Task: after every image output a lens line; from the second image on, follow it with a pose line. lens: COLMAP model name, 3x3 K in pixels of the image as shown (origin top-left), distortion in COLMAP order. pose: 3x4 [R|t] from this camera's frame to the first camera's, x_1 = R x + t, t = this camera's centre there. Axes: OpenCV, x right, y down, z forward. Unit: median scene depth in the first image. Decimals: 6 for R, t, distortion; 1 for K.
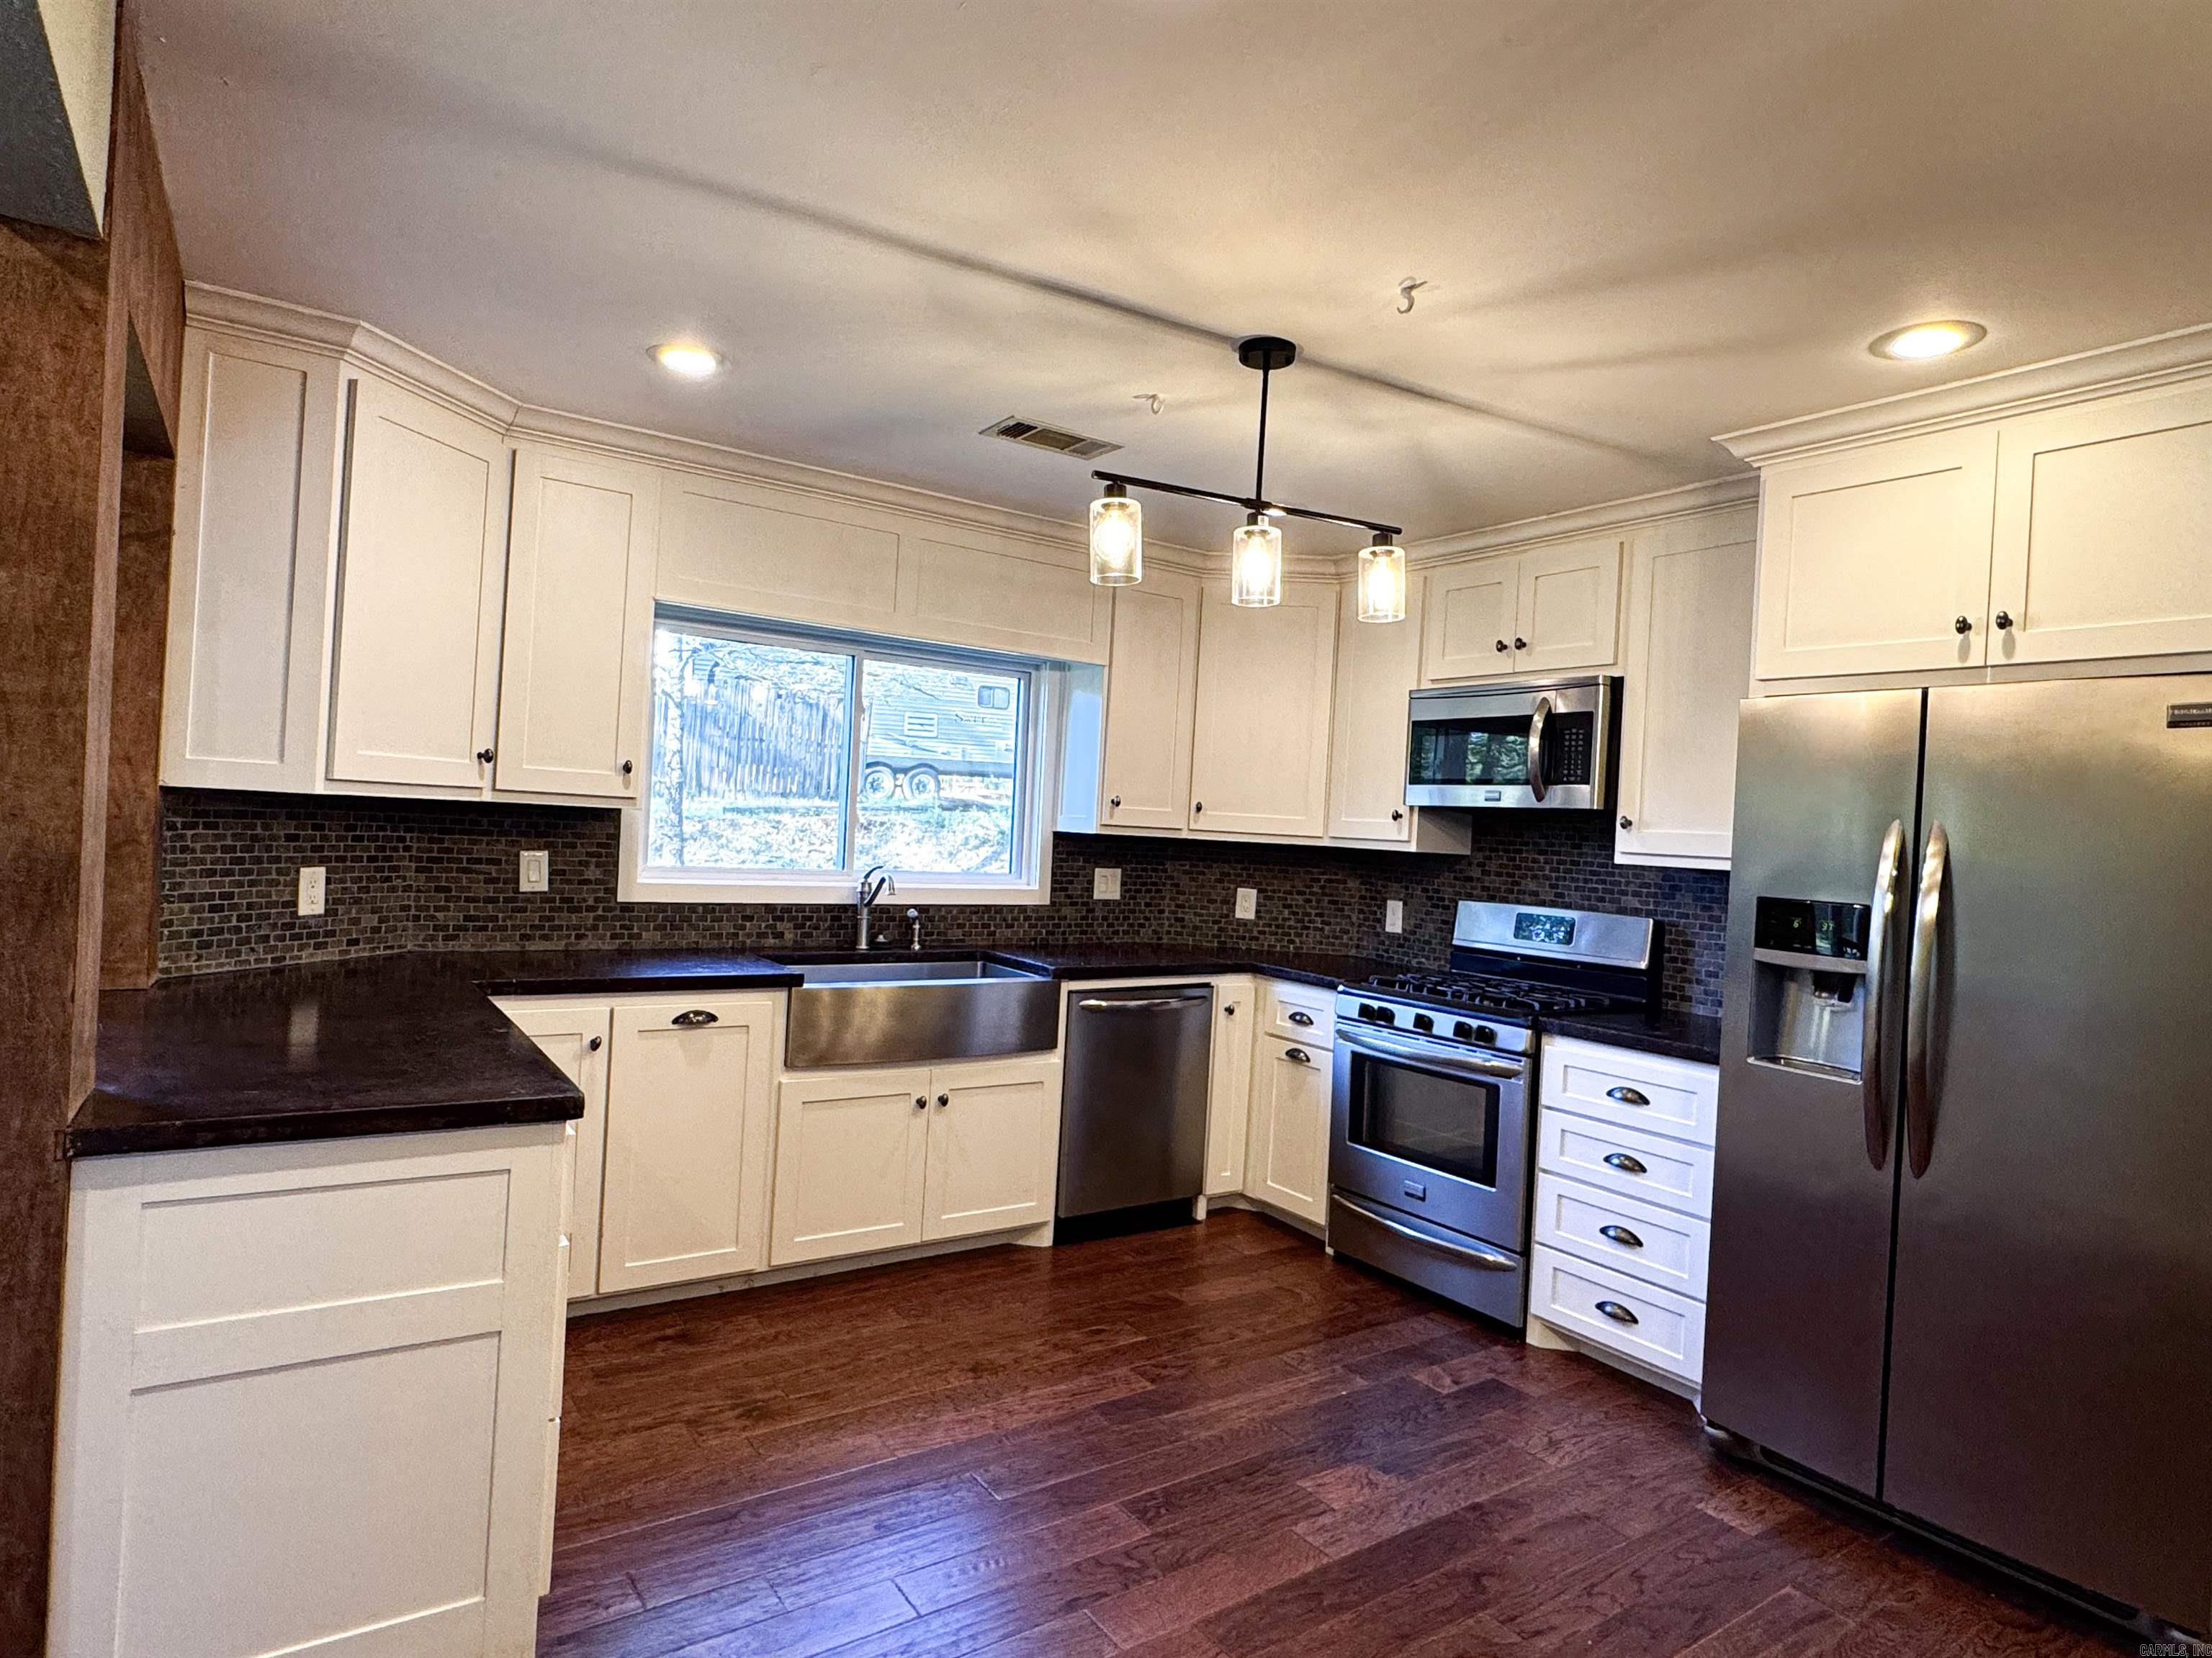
lens RADIAL K [[1234.7, 0, 1109.2], [0, 1234.7, 817.5], [0, 0, 1]] dist [0.000124, 0.000095]
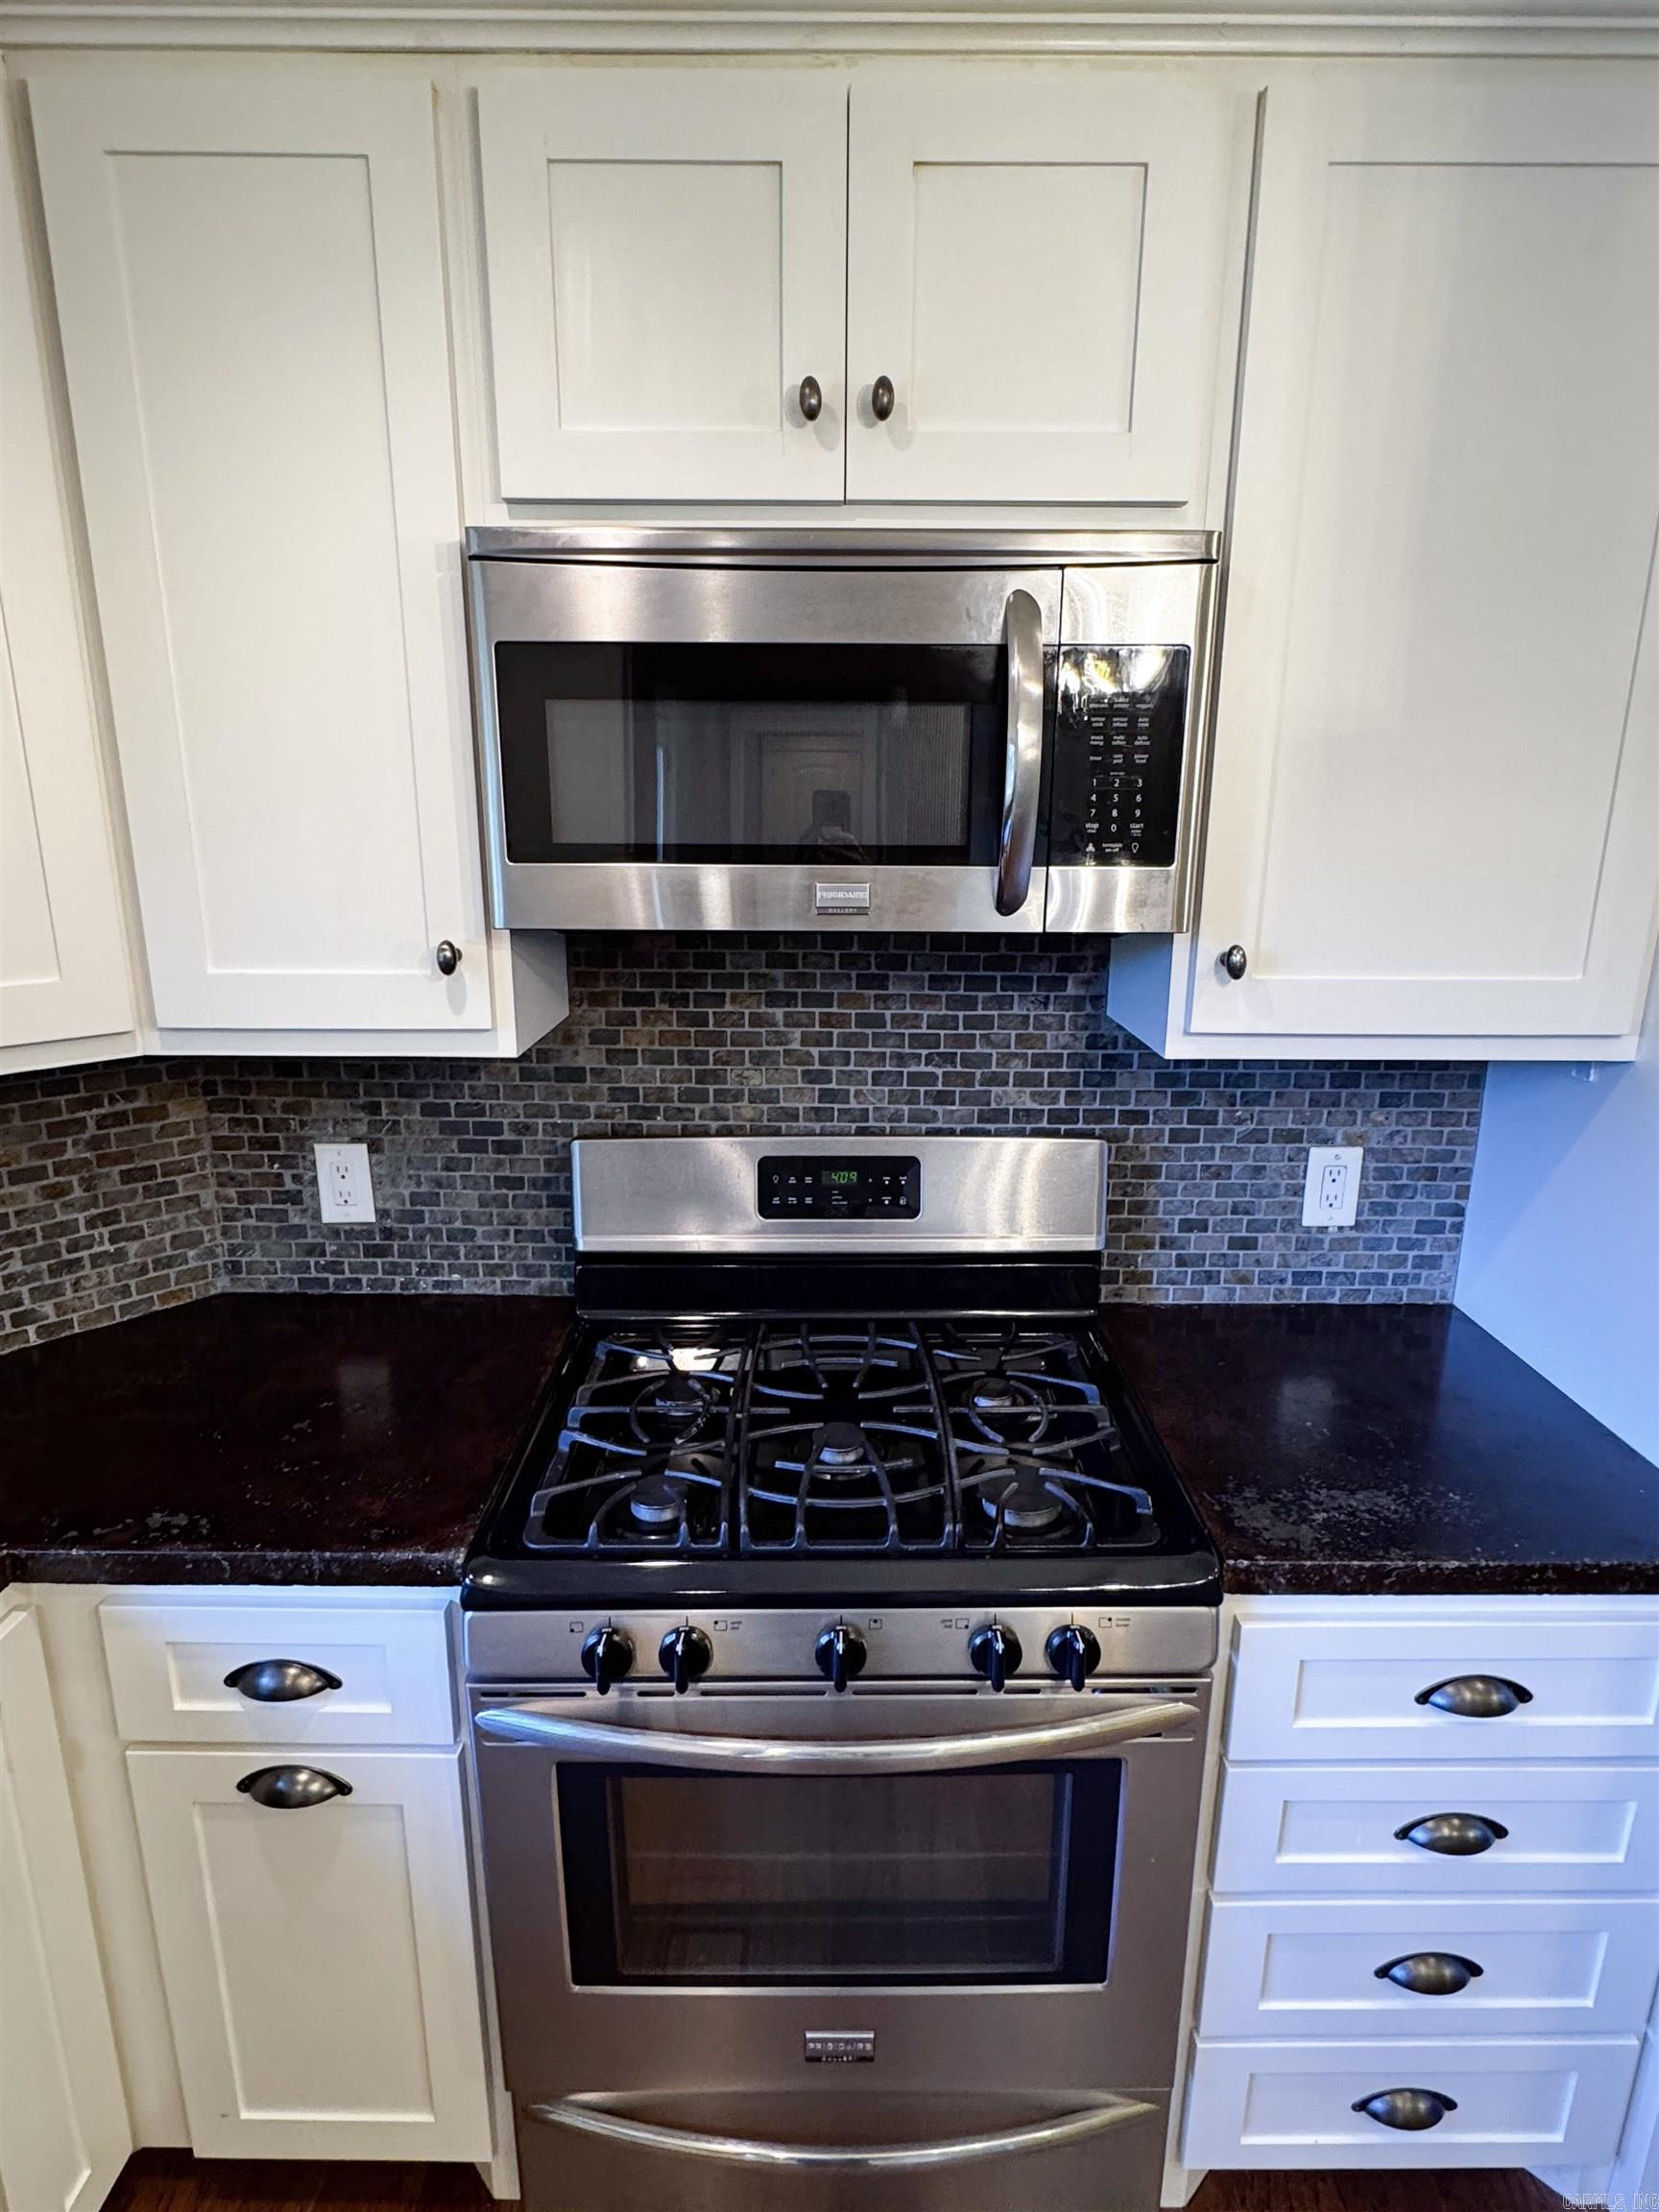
lens RADIAL K [[1149.5, 0, 844.1], [0, 1149.5, 1099.4], [0, 0, 1]] dist [-0.002249, -0.000315]
pose [[0.568771, -0.250263, 0.783498, 0.051416], [0.019436, 0.956409, 0.291384, -0.052946], [-0.822266, -0.150503, 0.548841, 0.775954]]
